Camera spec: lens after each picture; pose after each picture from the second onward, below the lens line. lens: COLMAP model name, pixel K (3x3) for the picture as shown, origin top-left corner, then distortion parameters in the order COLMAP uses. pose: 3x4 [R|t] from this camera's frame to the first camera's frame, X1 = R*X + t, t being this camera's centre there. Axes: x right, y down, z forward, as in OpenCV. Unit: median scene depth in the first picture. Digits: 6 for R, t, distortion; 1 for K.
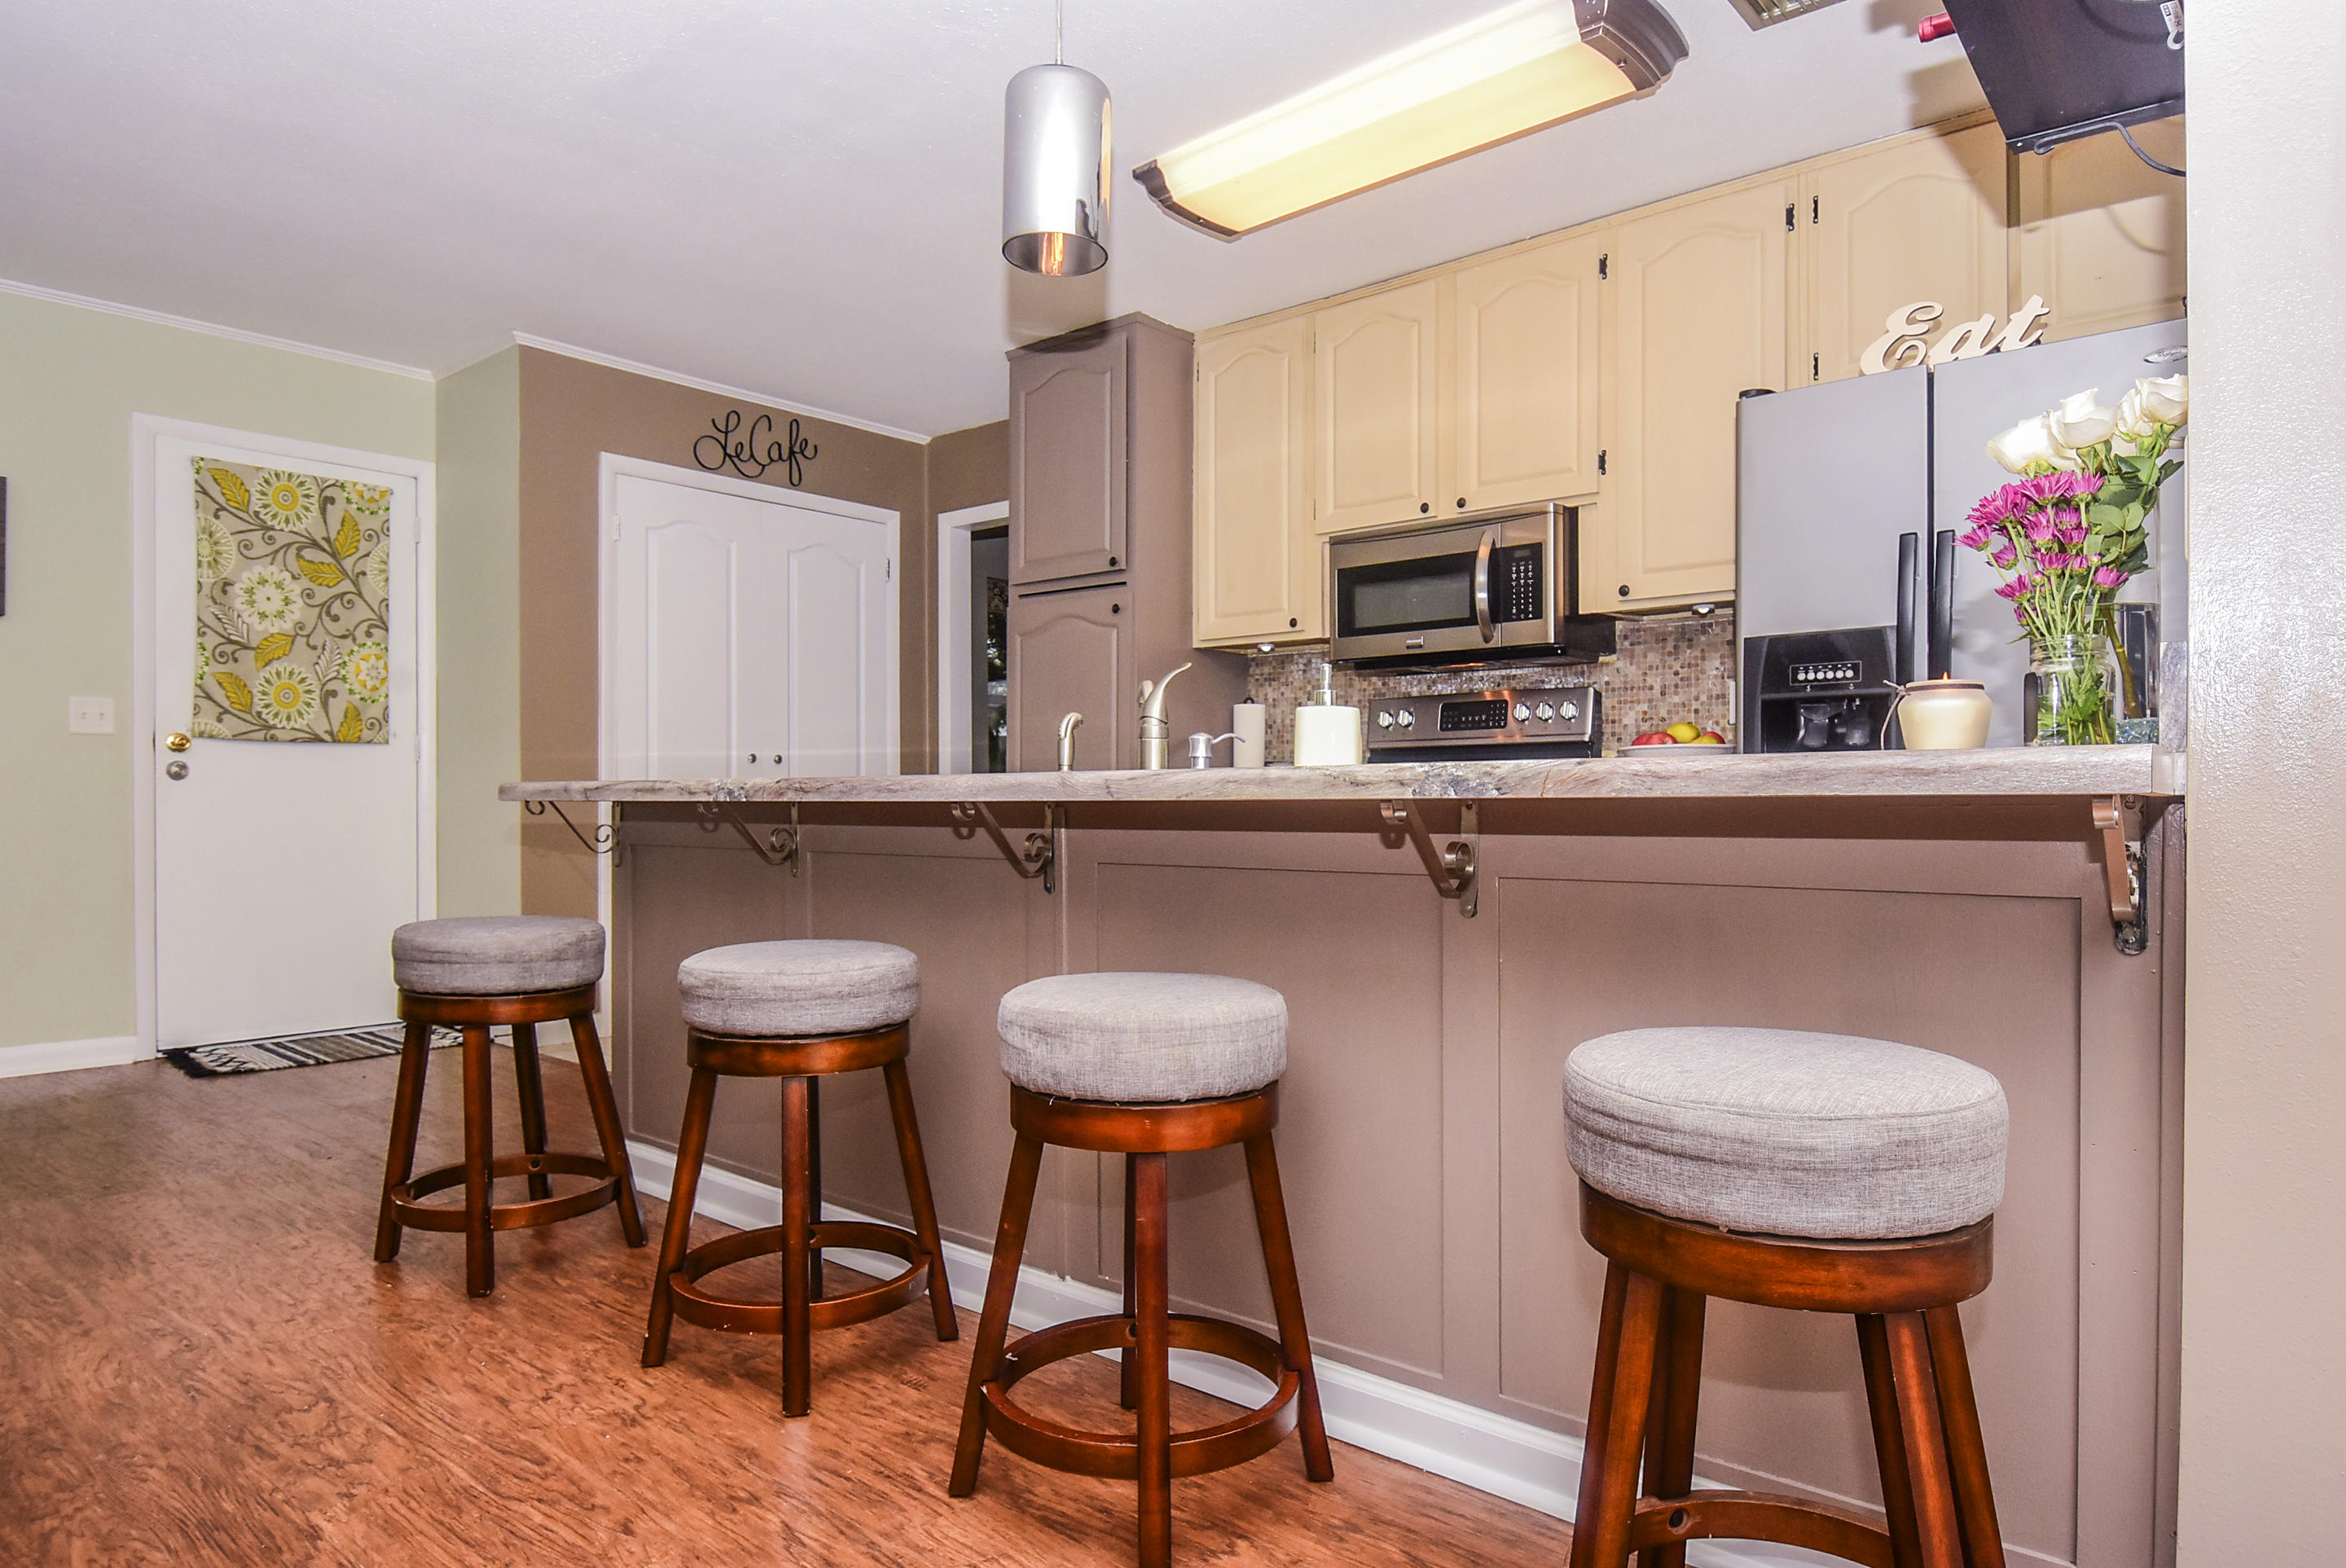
lens RADIAL K [[1353.7, 0, 1175.2], [0, 1353.7, 787.5], [0, 0, 1]] dist [0.009943, 0.000252]
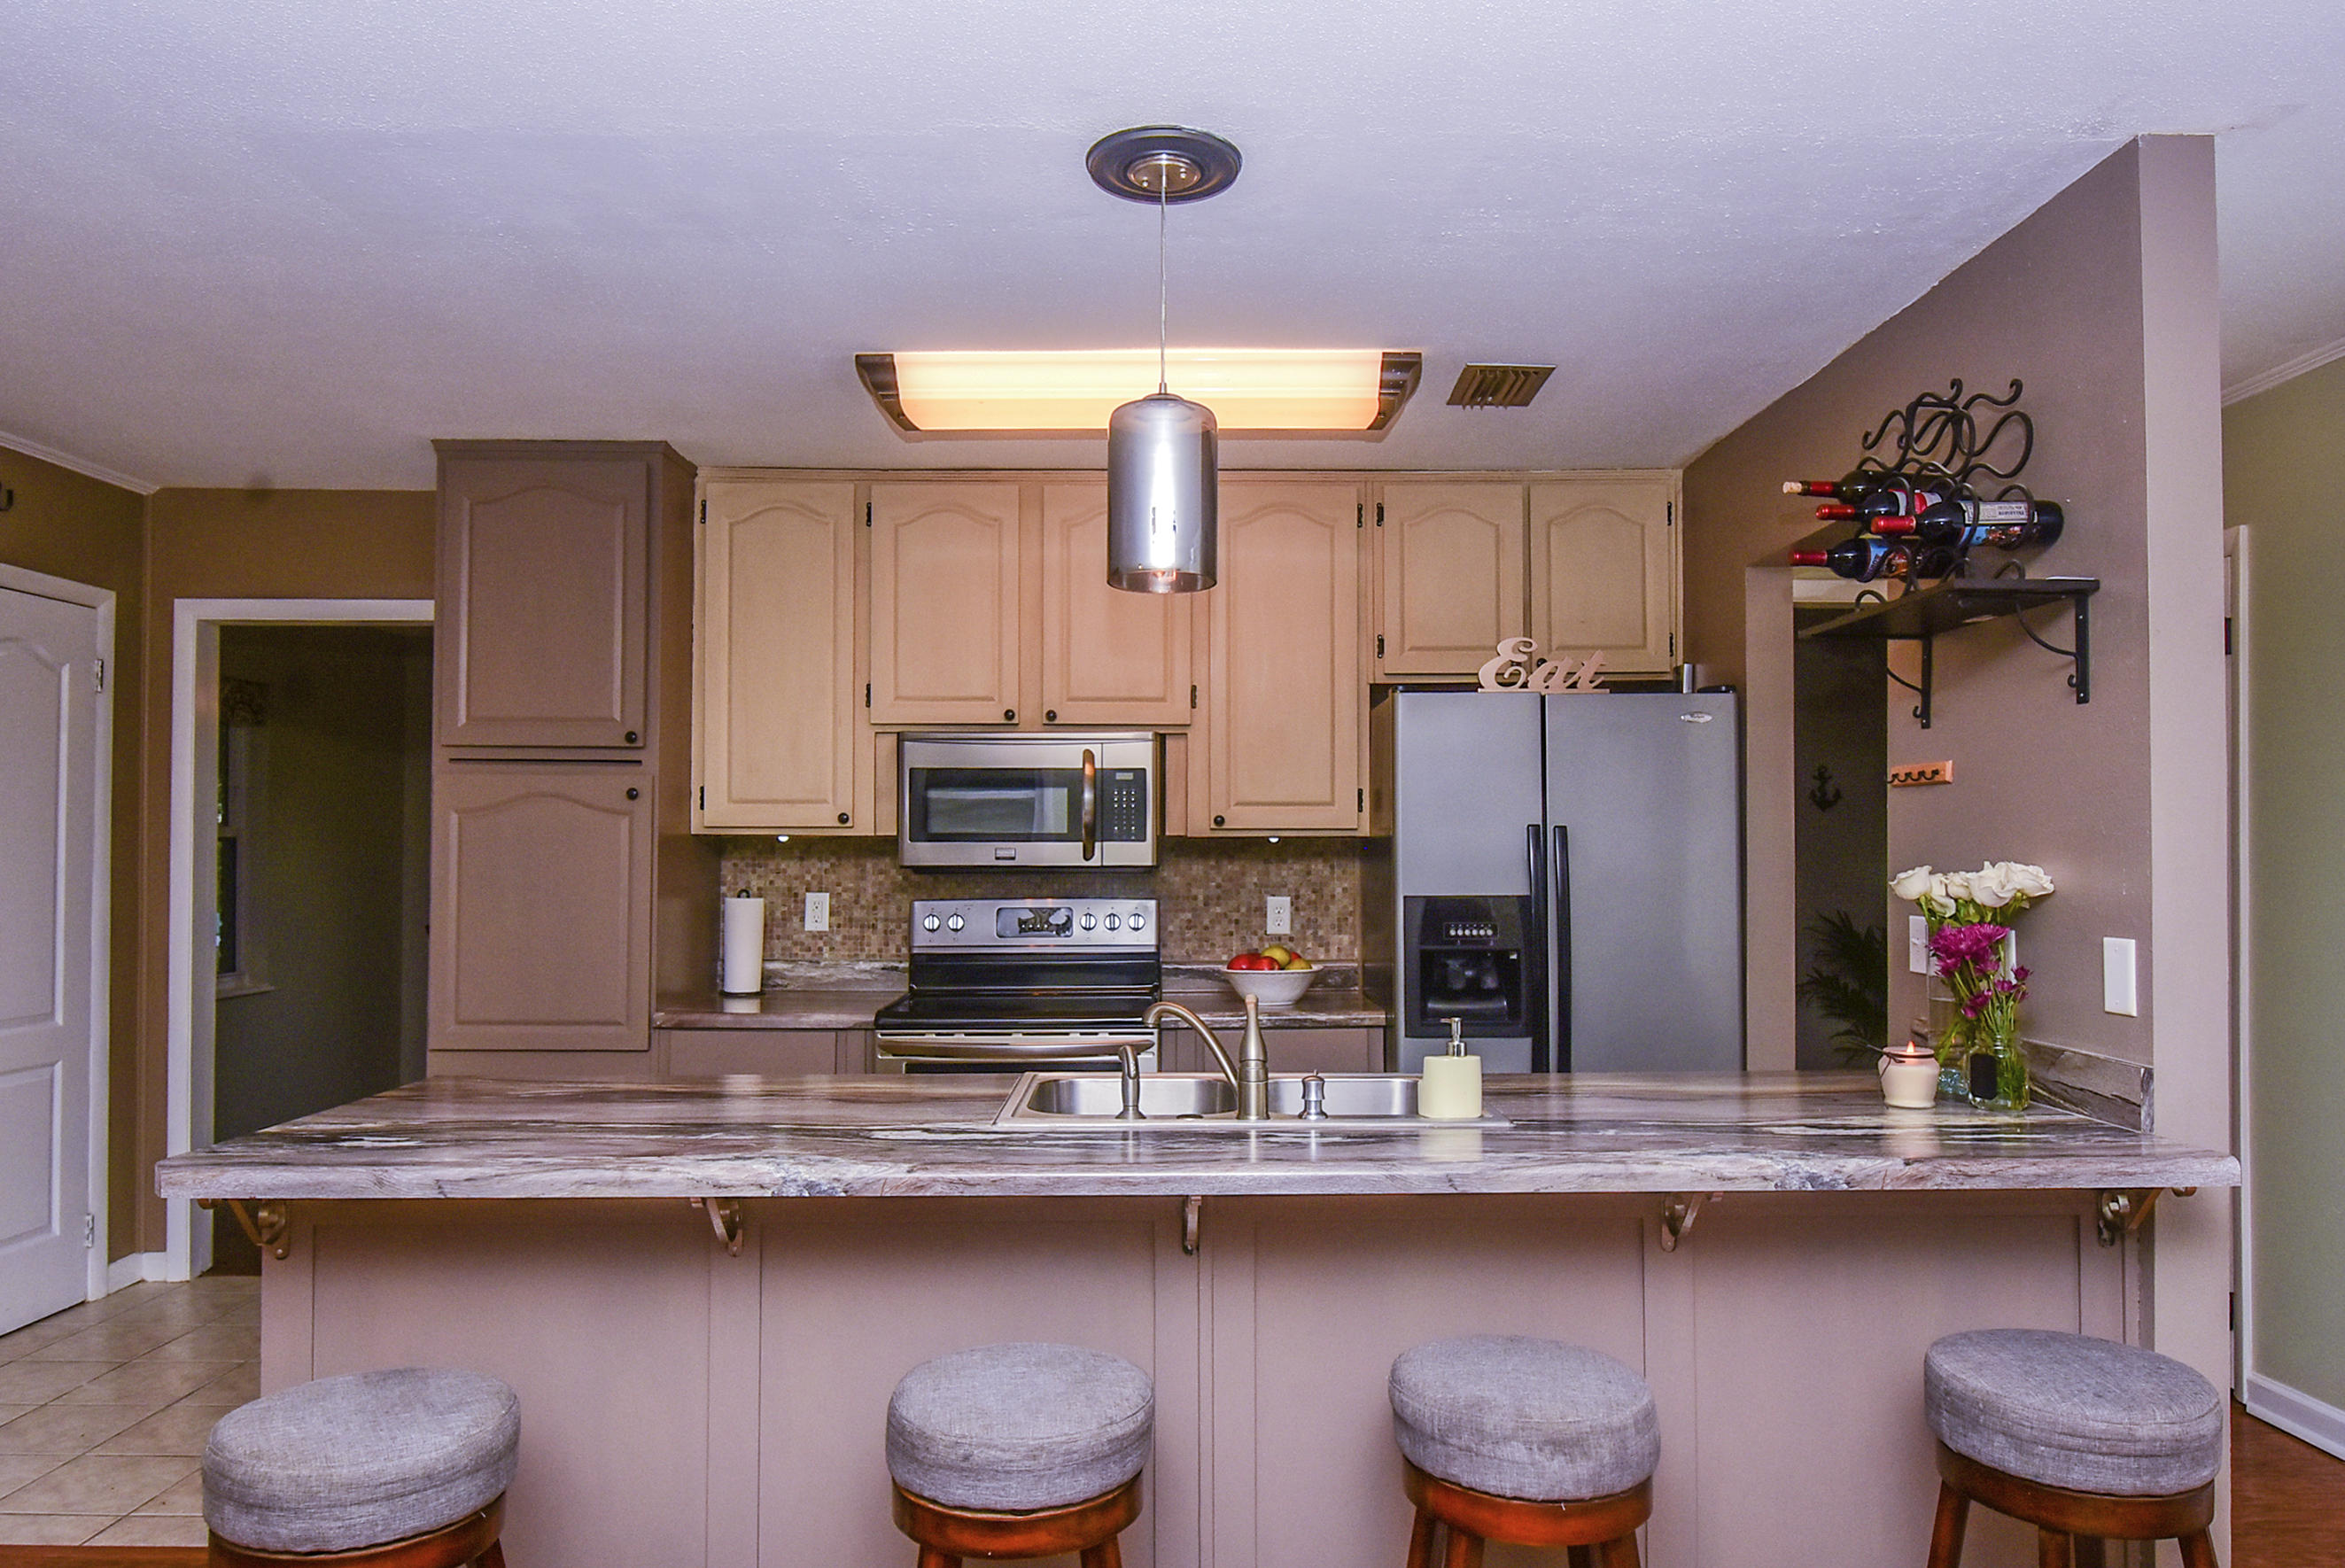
lens RADIAL K [[1506.5, 0, 1175.0], [0, 1506.5, 793.4], [0, 0, 1]] dist [-0.003914, -0.001289]
pose [[0.763672, 0.024591, 0.645136, -0.445536], [-0.003156, 0.999405, -0.034359, -0.119019], [-0.645597, 0.024202, 0.763295, 0.101333]]
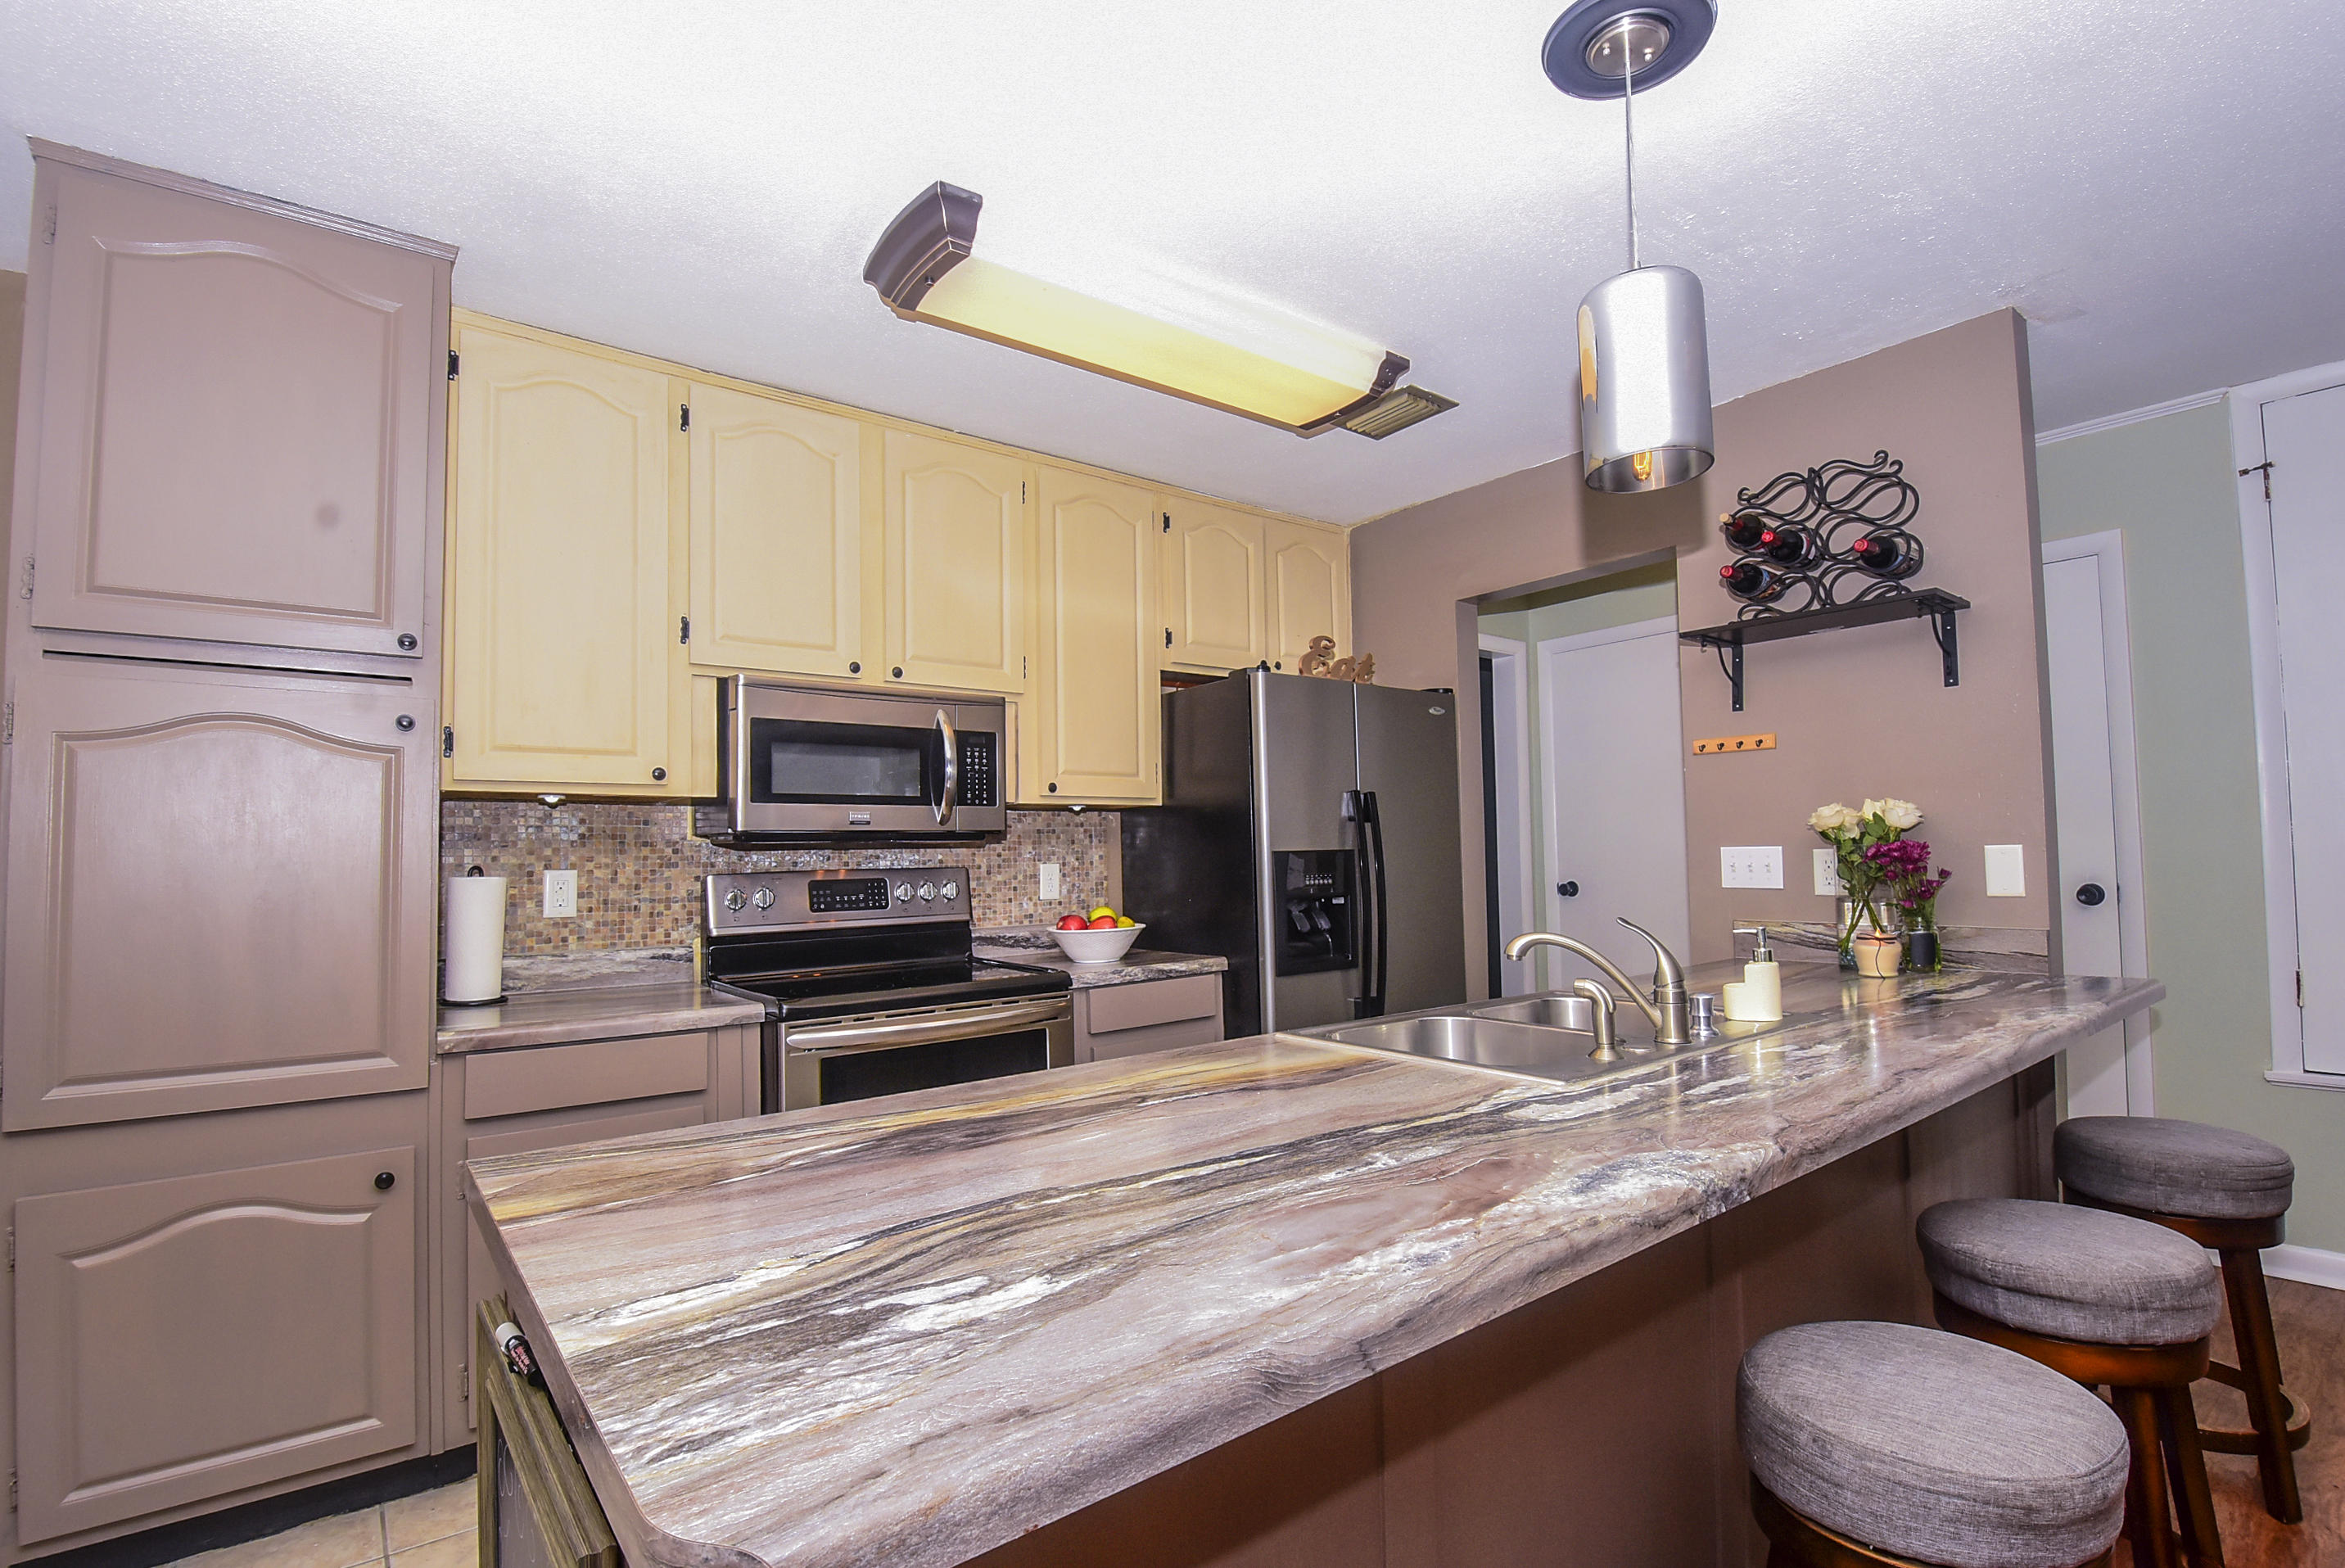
lens RADIAL K [[1076.6, 0, 1175.9], [0, 1076.6, 797.5], [0, 0, 1]] dist [-0.003091, -0.000778]
pose [[0.208738, 0.049768, 0.976704, -0.489547], [0.014586, 0.998435, -0.053993, -0.082999], [-0.977863, 0.025517, 0.207686, 0.679723]]
